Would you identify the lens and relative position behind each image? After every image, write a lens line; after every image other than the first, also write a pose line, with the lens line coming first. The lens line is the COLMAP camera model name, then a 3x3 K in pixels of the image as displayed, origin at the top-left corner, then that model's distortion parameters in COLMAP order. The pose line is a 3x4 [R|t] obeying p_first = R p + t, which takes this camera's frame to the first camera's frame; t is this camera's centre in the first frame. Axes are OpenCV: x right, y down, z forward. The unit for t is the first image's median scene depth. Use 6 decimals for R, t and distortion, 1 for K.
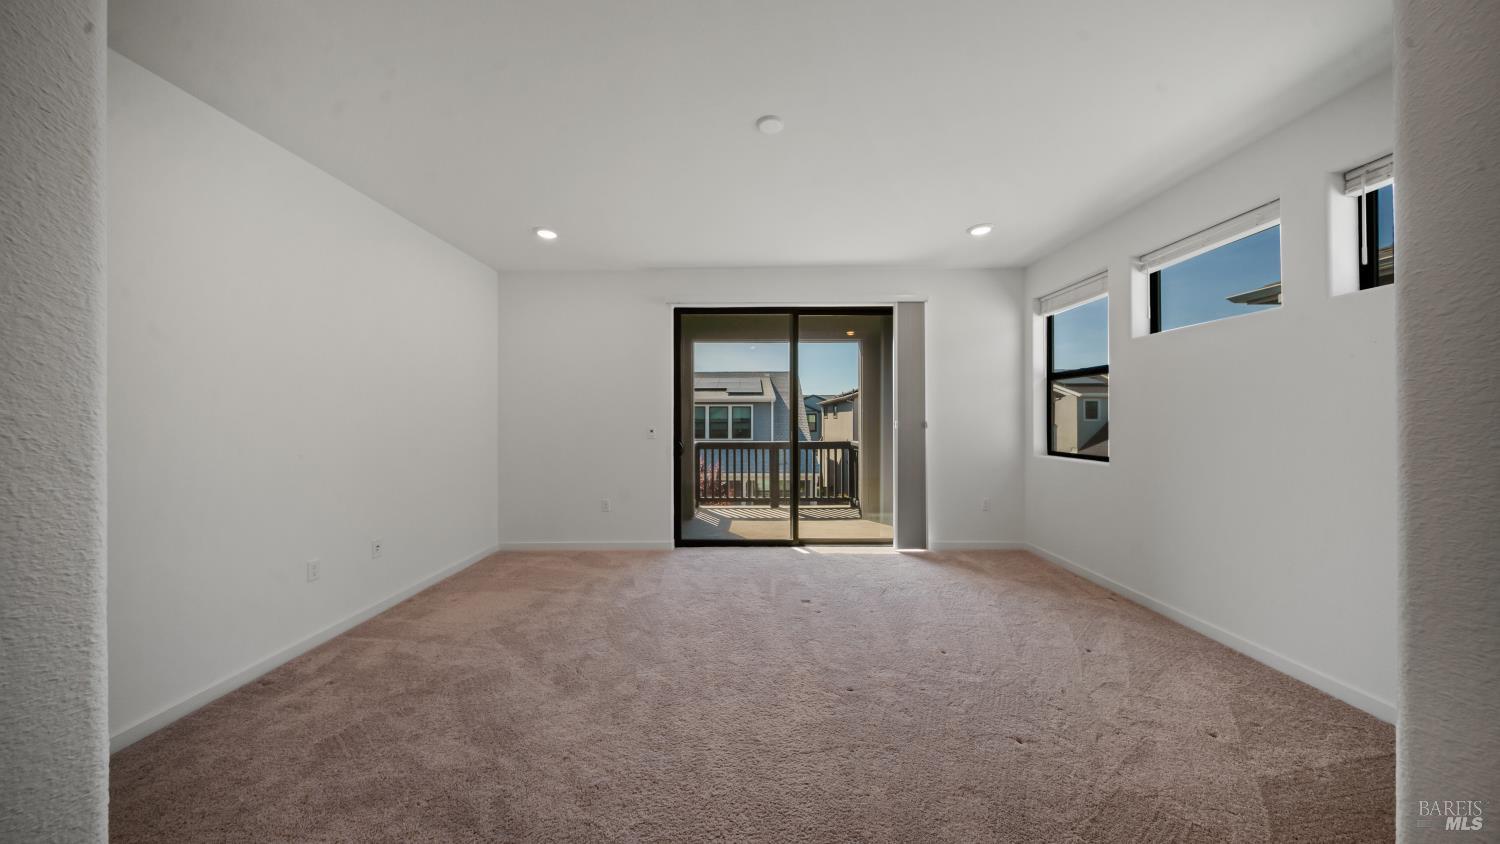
lens RADIAL K [[439.9, 0, 752.4], [0, 439.9, 414.9], [0, 0, 1]] dist [-0.007657, -0.000058]
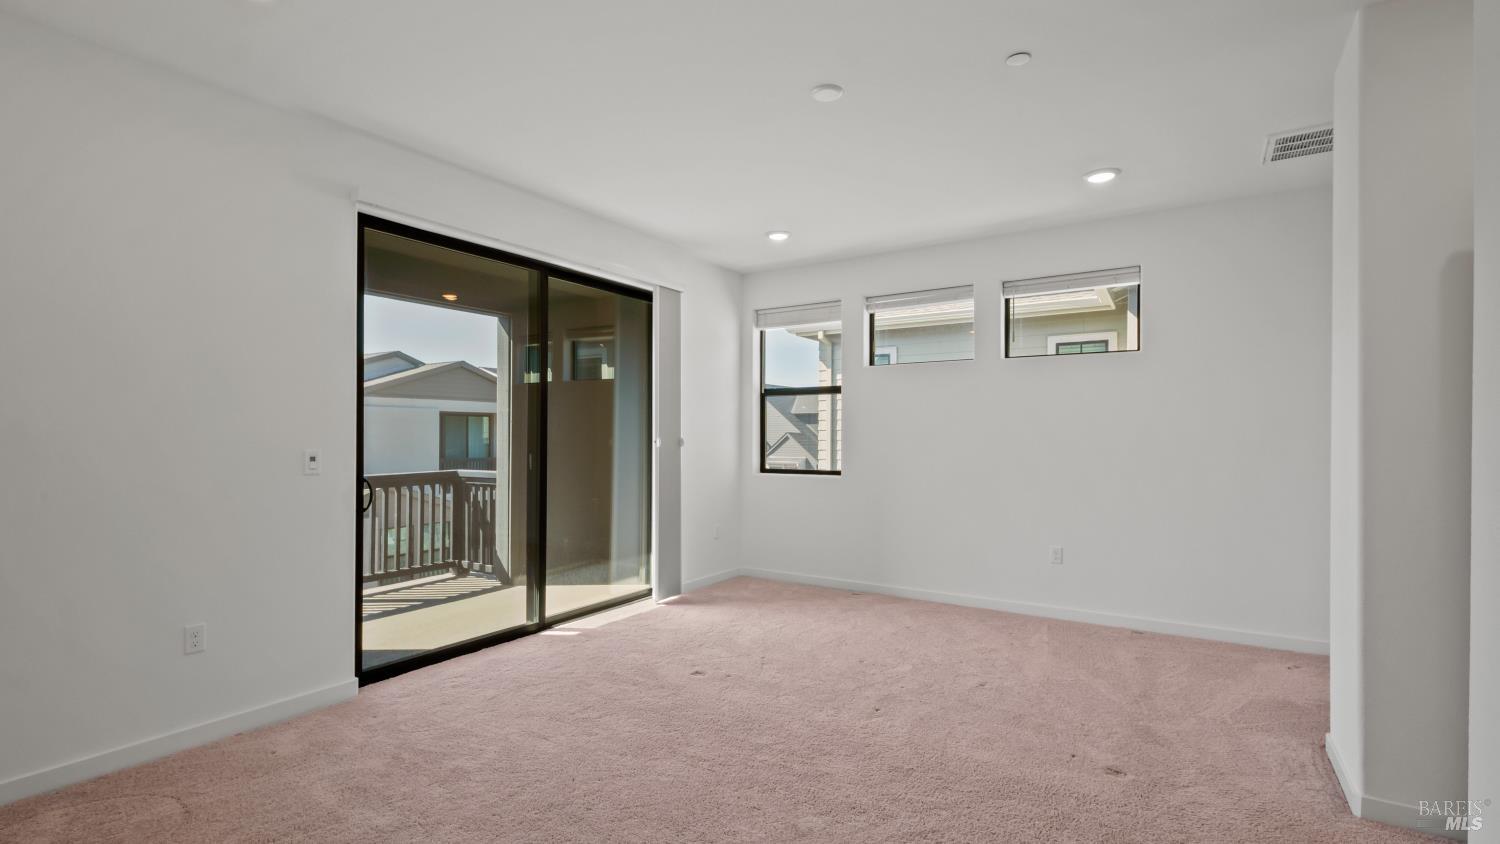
lens RADIAL K [[678.1, 0, 750.0], [0, 678.1, 434.9], [0, 0, 1]] dist [0.001905, -0.000883]
pose [[0.537625, 0.004375, 0.843173, -0.606433], [-0.011472, 0.999932, 0.002127, 0.003196], [-0.843106, -0.010816, 0.537639, 0.210904]]
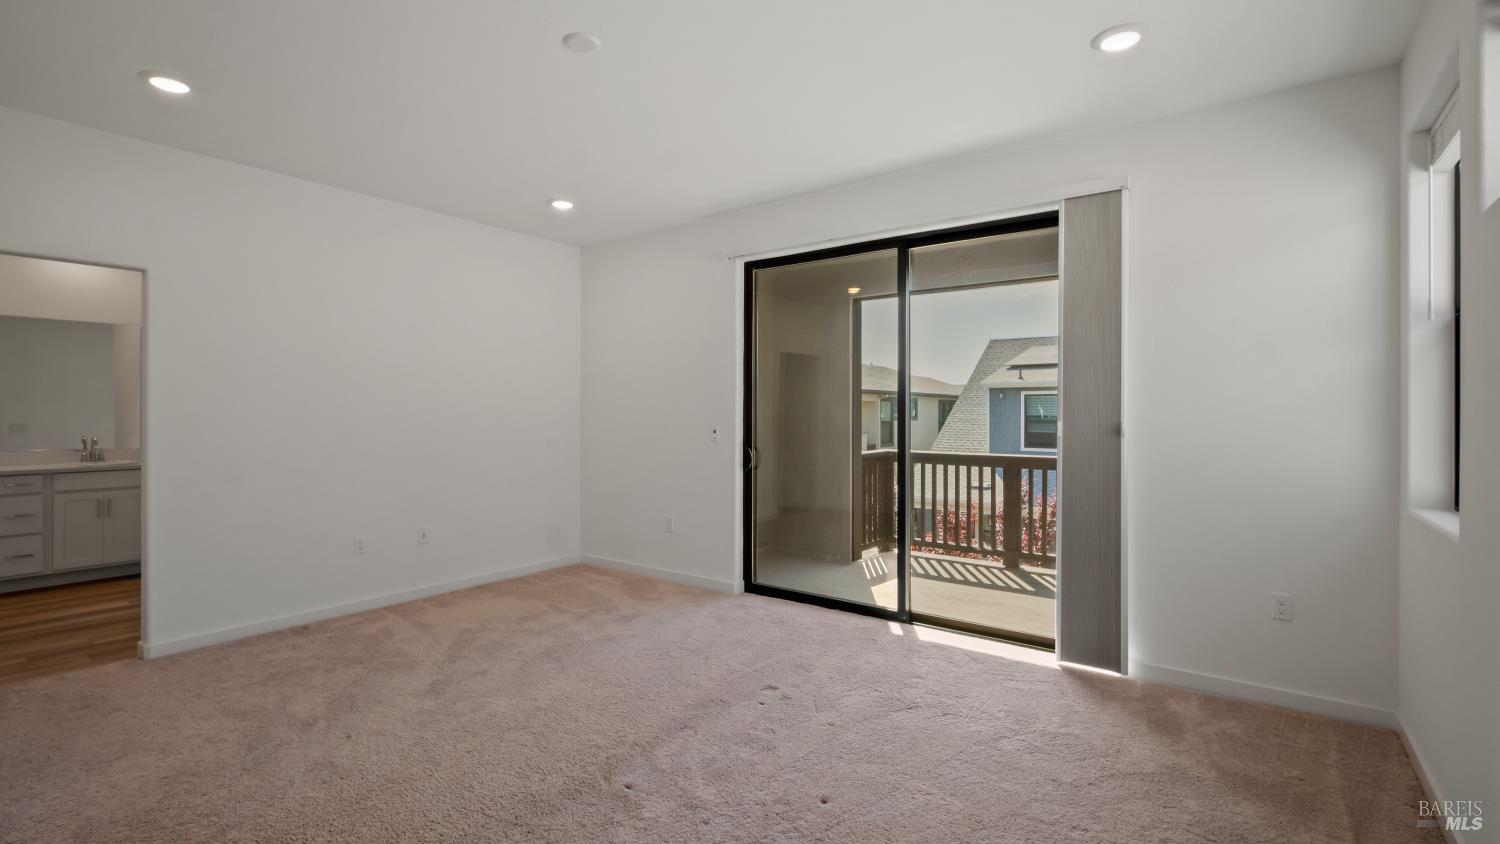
lens RADIAL K [[678.1, 0, 748.9], [0, 678.1, 419.8], [0, 0, 1]] dist [0.001905, -0.000883]
pose [[0.800180, 0.010860, -0.599662, 0.523028], [-0.001017, 0.999859, 0.016750, -0.003878], [0.599759, -0.012793, 0.800078, 0.109615]]
